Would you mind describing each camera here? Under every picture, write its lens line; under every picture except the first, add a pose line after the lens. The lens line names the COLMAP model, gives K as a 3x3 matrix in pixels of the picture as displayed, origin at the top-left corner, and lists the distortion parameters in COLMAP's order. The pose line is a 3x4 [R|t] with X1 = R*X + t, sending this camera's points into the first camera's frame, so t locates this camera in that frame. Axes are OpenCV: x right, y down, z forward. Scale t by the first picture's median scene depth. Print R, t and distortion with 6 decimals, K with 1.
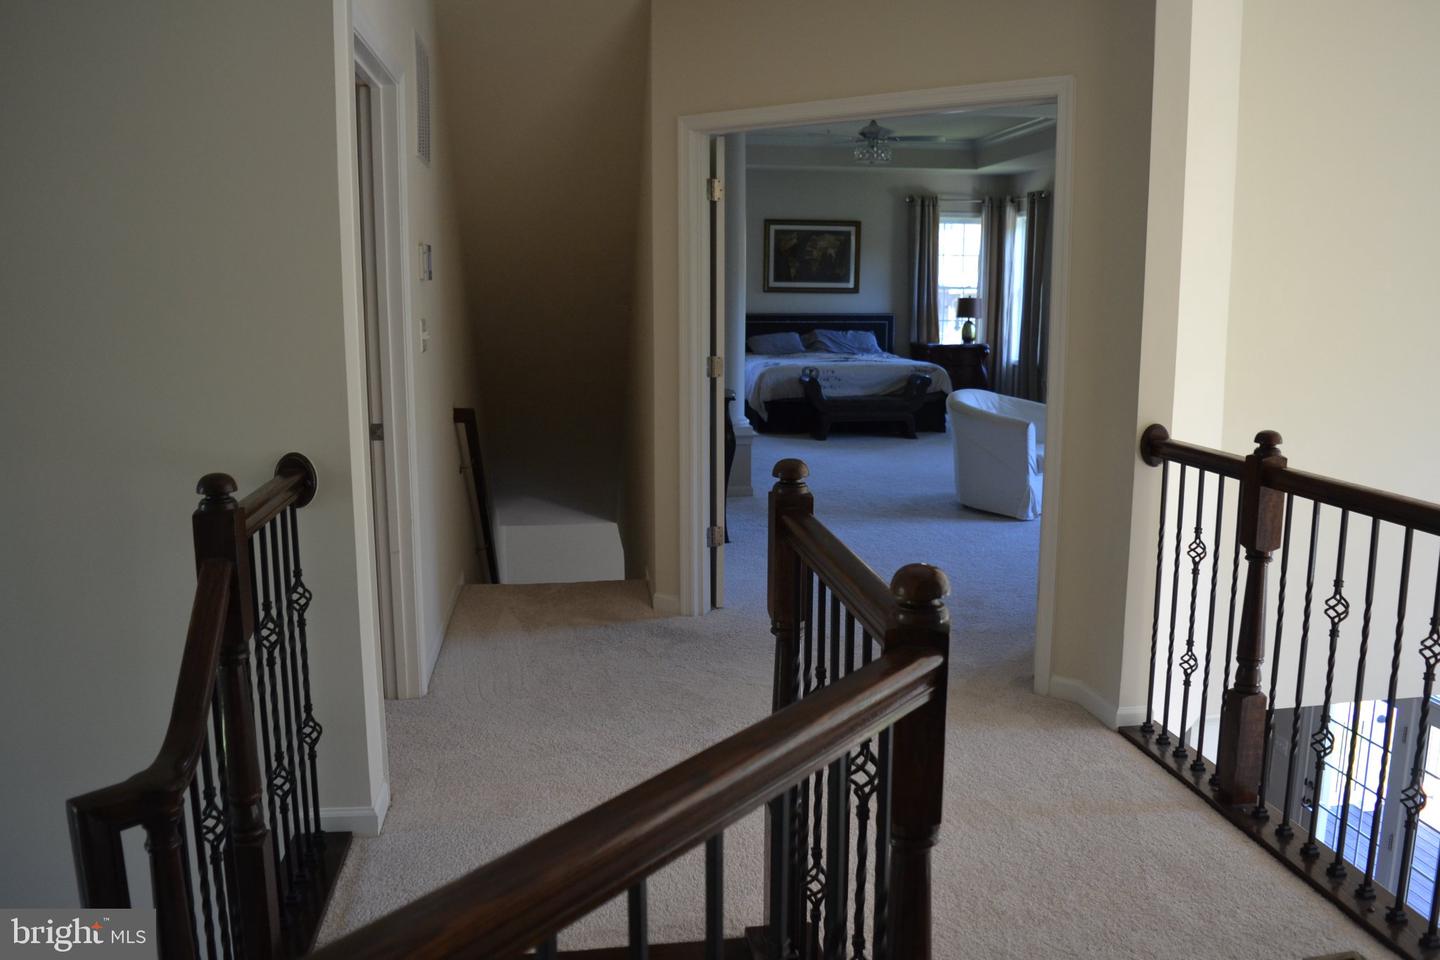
lens RADIAL K [[1153.9, 0, 722.4], [0, 1153.9, 481.6], [0, 0, 1]] dist [-0.069469, -0.001128]
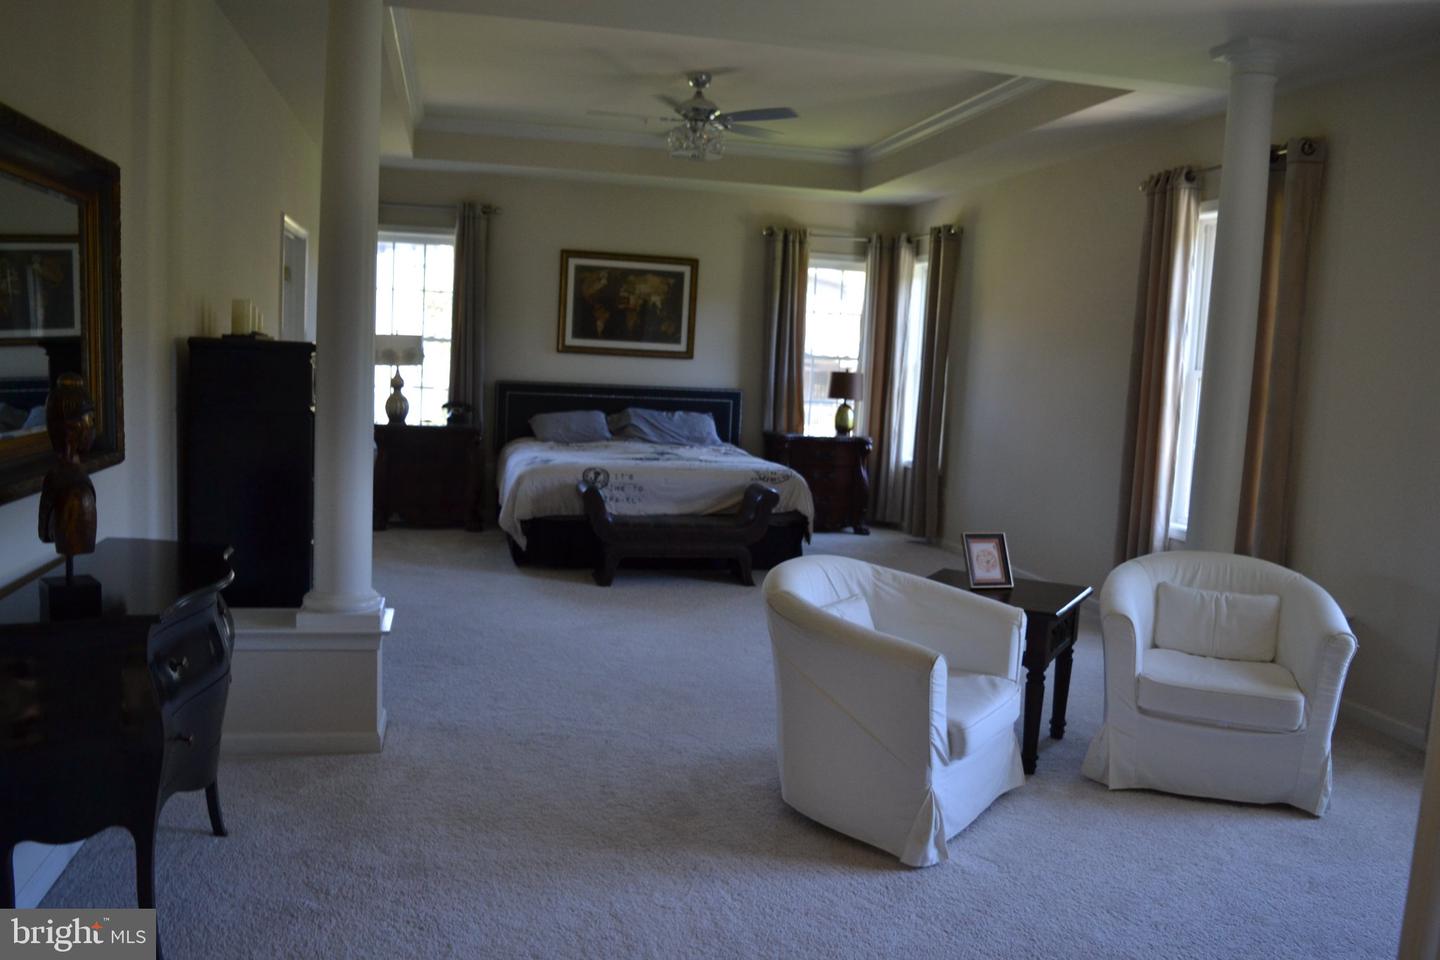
lens RADIAL K [[1153.9, 0, 717.1], [0, 1153.9, 481.6], [0, 0, 1]] dist [-0.069469, -0.001128]
pose [[0.995705, 0.034785, 0.085798, 0.075872], [-0.029877, 0.997879, -0.057836, -0.048211], [-0.087628, 0.055024, 0.994632, 0.298170]]
